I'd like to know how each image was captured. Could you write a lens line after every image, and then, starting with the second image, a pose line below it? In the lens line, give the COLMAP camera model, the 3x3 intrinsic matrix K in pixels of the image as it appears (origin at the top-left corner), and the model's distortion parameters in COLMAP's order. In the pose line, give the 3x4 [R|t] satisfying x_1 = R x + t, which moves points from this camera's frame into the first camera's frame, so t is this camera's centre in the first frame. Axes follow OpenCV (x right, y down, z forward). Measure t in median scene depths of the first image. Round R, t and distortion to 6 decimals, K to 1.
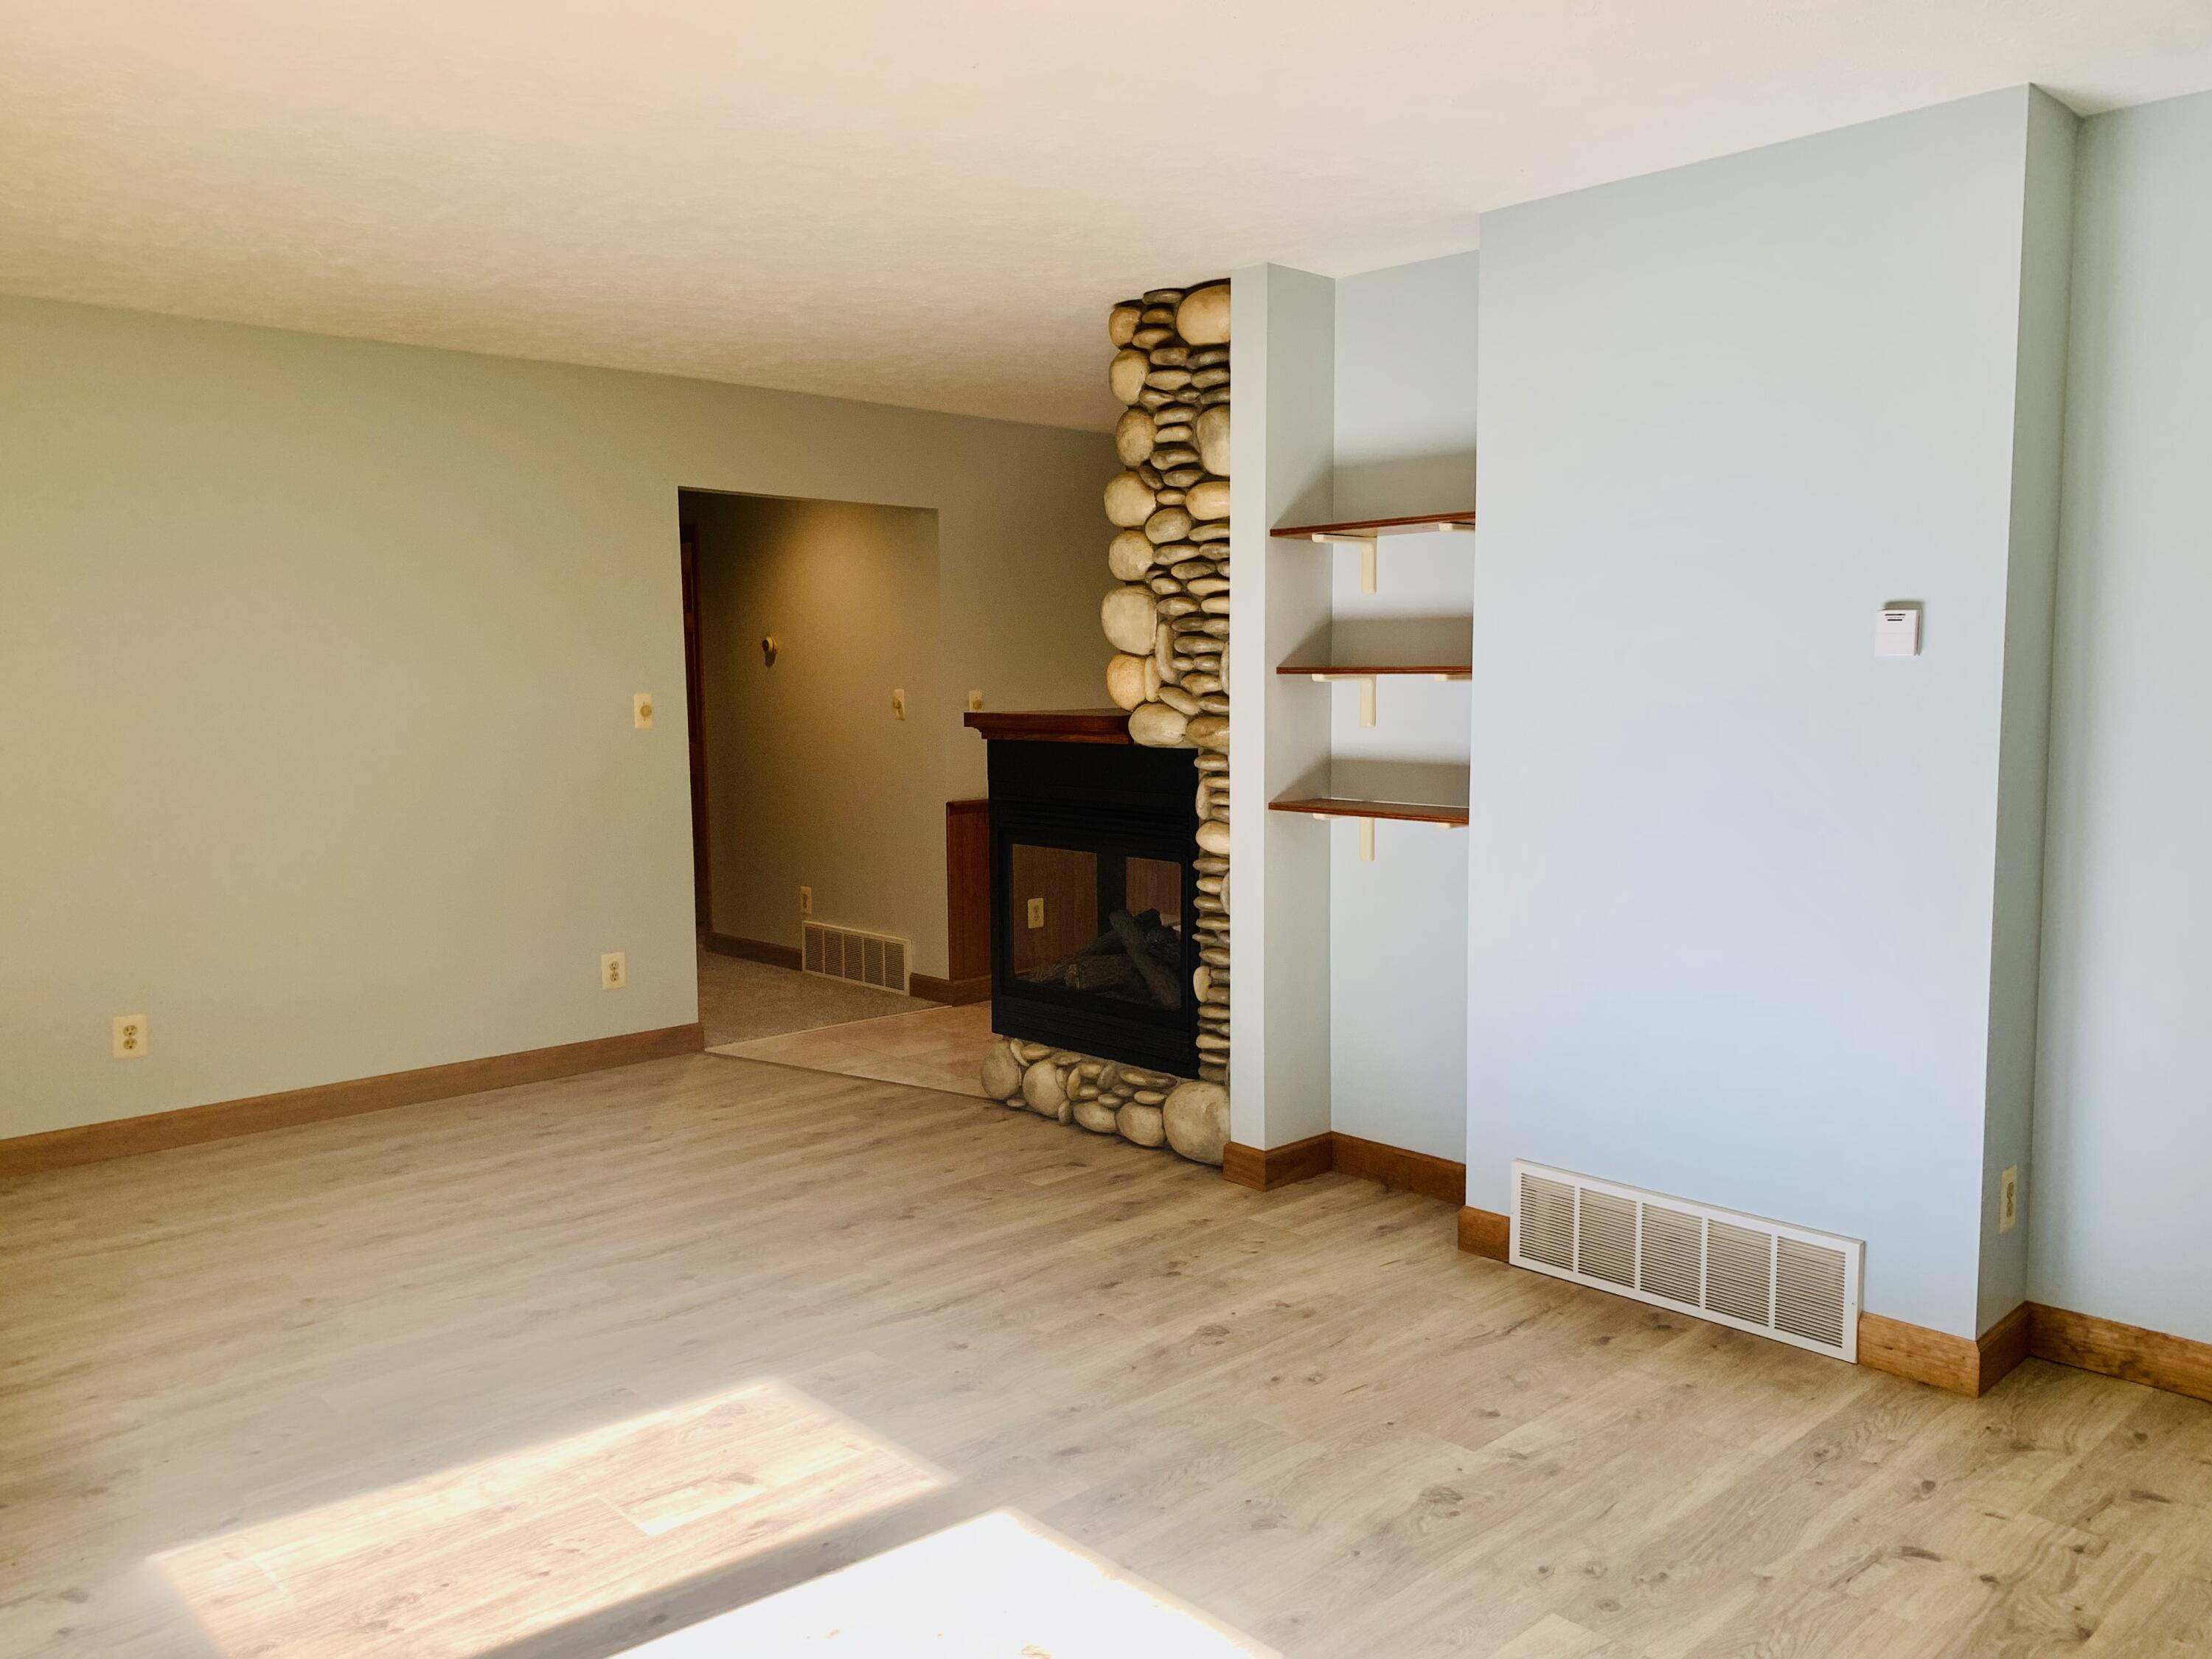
lens RADIAL K [[1704.9, 0, 1104.8], [0, 1704.9, 837.9], [0, 0, 1]] dist [0.114139, -0.164392]
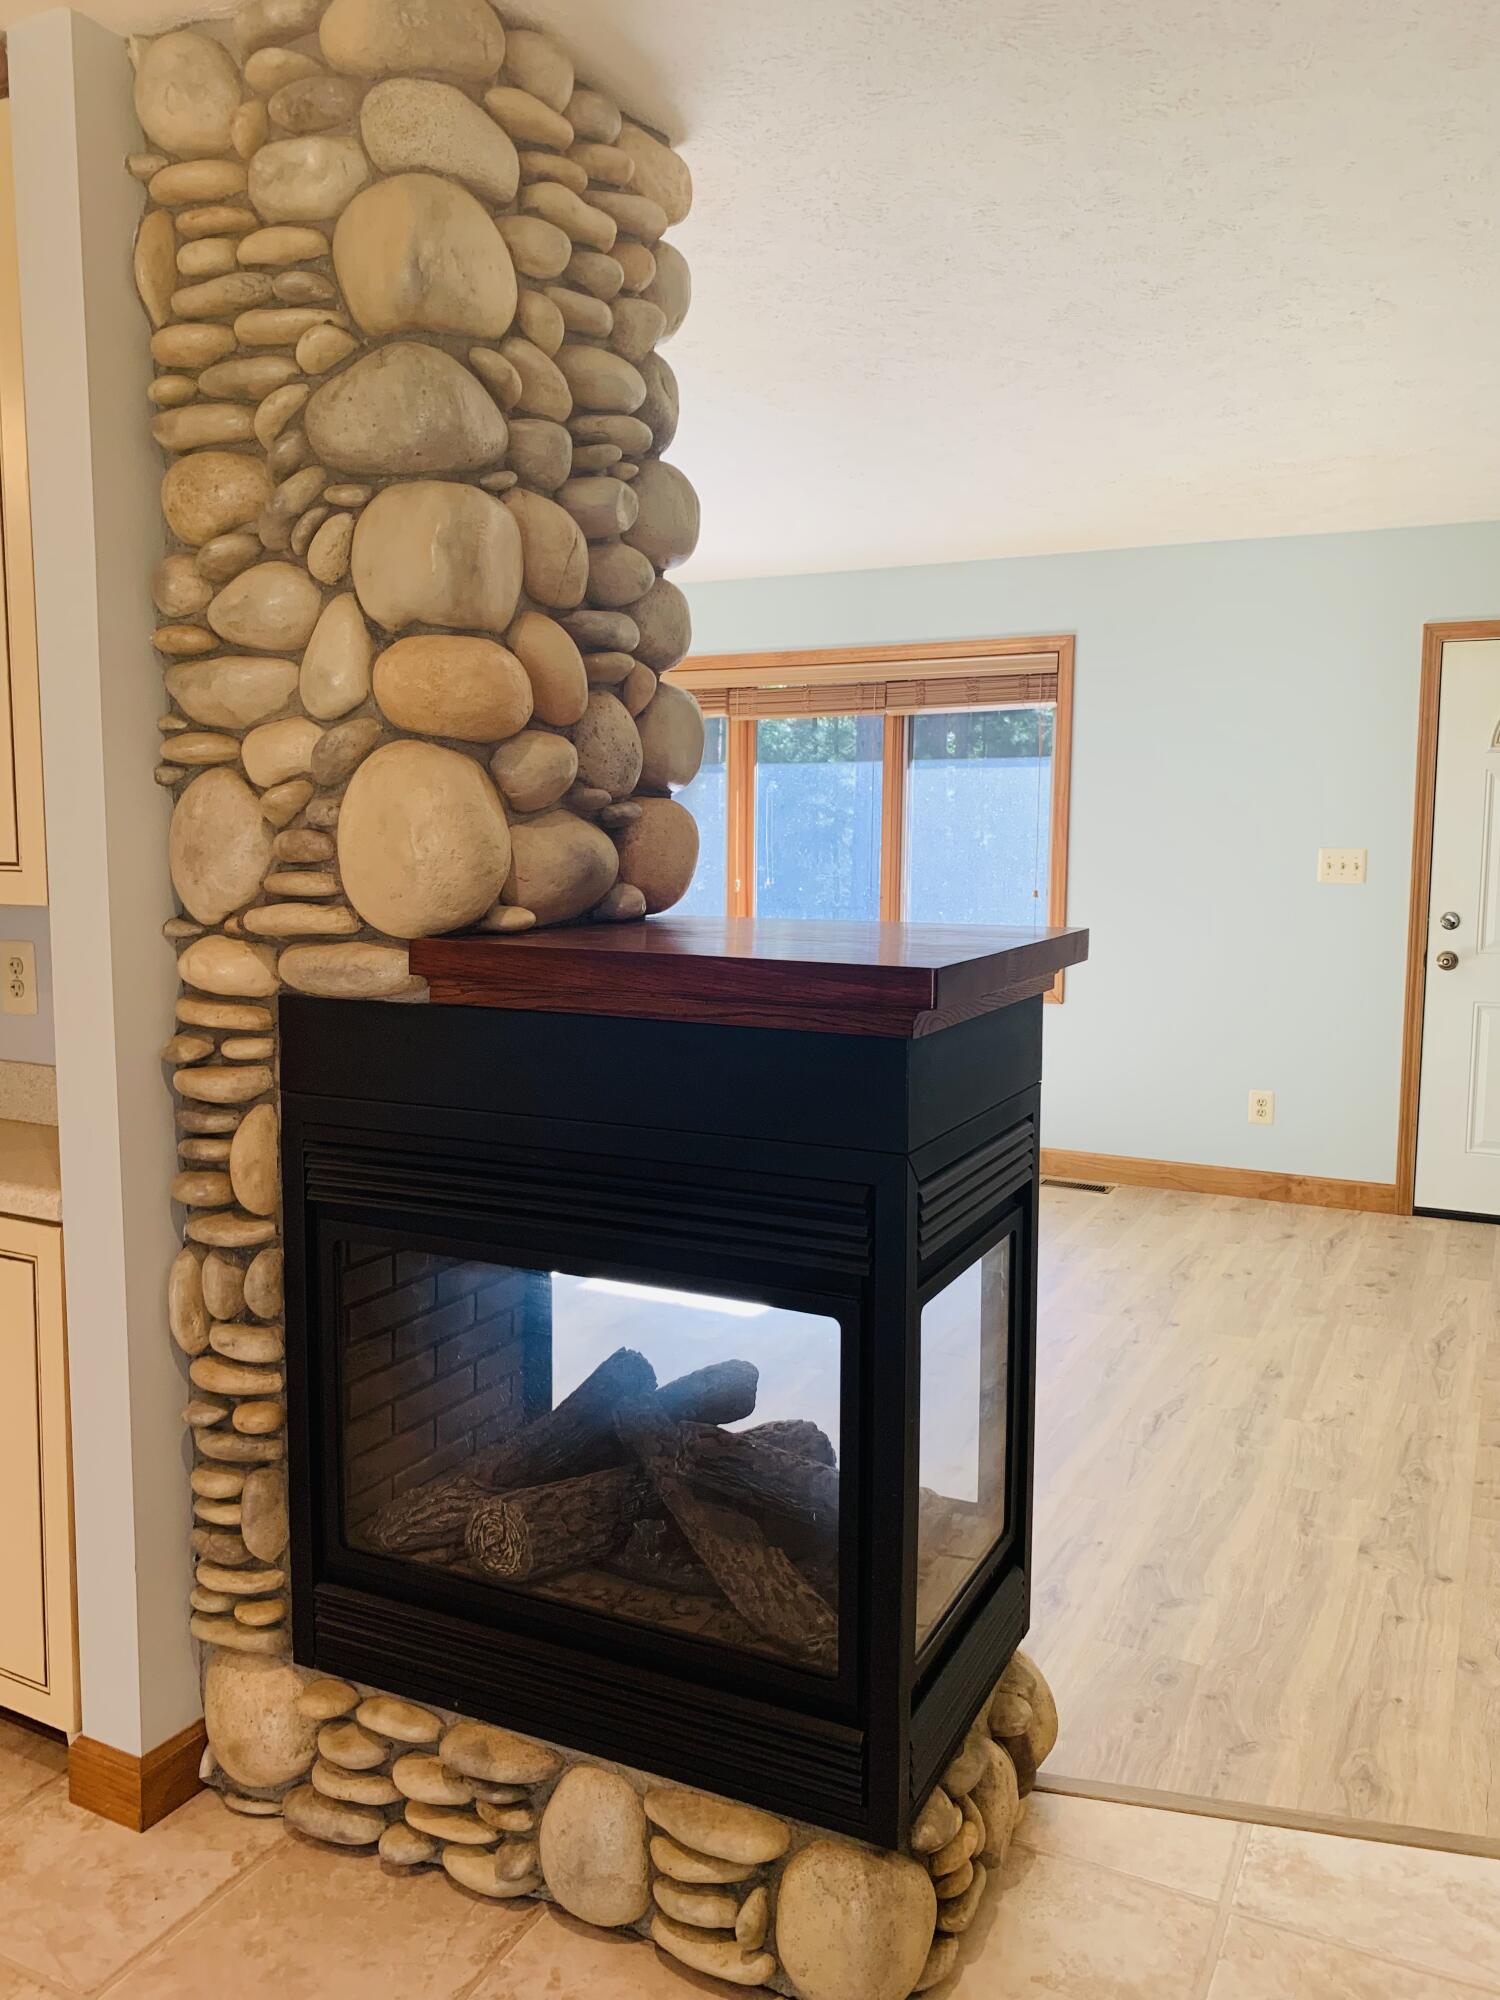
lens RADIAL K [[1505.8, 0, 780.0], [0, 1505.8, 967.5], [0, 0, 1]] dist [0.000921, 0.003884]
pose [[-0.936402, 0.039227, -0.348729, 0.145999], [-0.029750, 0.981282, 0.190262, -0.152638], [0.349665, 0.188537, -0.917708, 1.515445]]
